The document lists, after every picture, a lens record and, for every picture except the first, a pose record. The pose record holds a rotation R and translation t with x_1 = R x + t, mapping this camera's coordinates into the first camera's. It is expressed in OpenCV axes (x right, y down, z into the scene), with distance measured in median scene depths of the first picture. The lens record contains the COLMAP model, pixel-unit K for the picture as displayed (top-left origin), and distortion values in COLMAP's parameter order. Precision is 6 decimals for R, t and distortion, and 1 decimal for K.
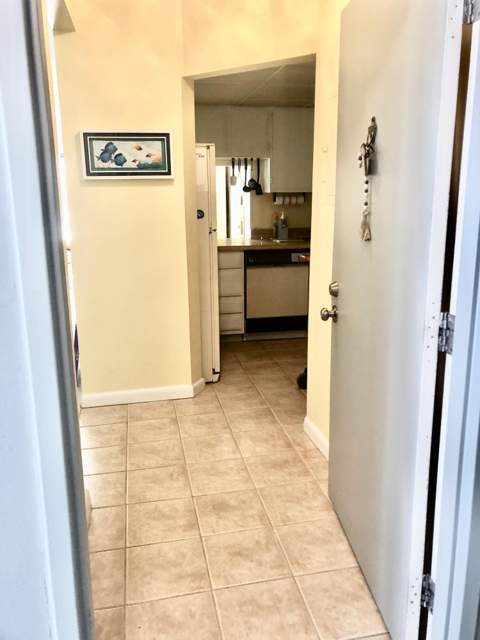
lens RADIAL K [[521.4, 0, 241.2], [0, 521.4, 320.0], [0, 0, 1]] dist [0.037878, -0.028199]
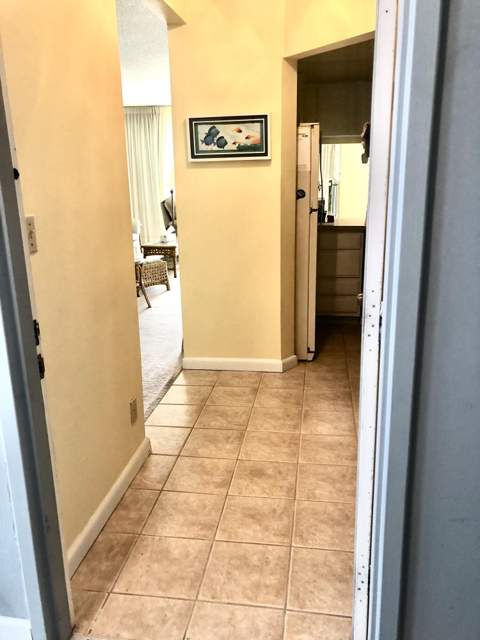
lens RADIAL K [[521.4, 0, 236.9], [0, 521.4, 320.9], [0, 0, 1]] dist [0.037878, -0.028199]
pose [[0.939718, 0.089927, -0.329915, 0.192438], [-0.075264, 0.995534, 0.056981, -0.007158], [0.333566, -0.028716, 0.942289, -0.005627]]
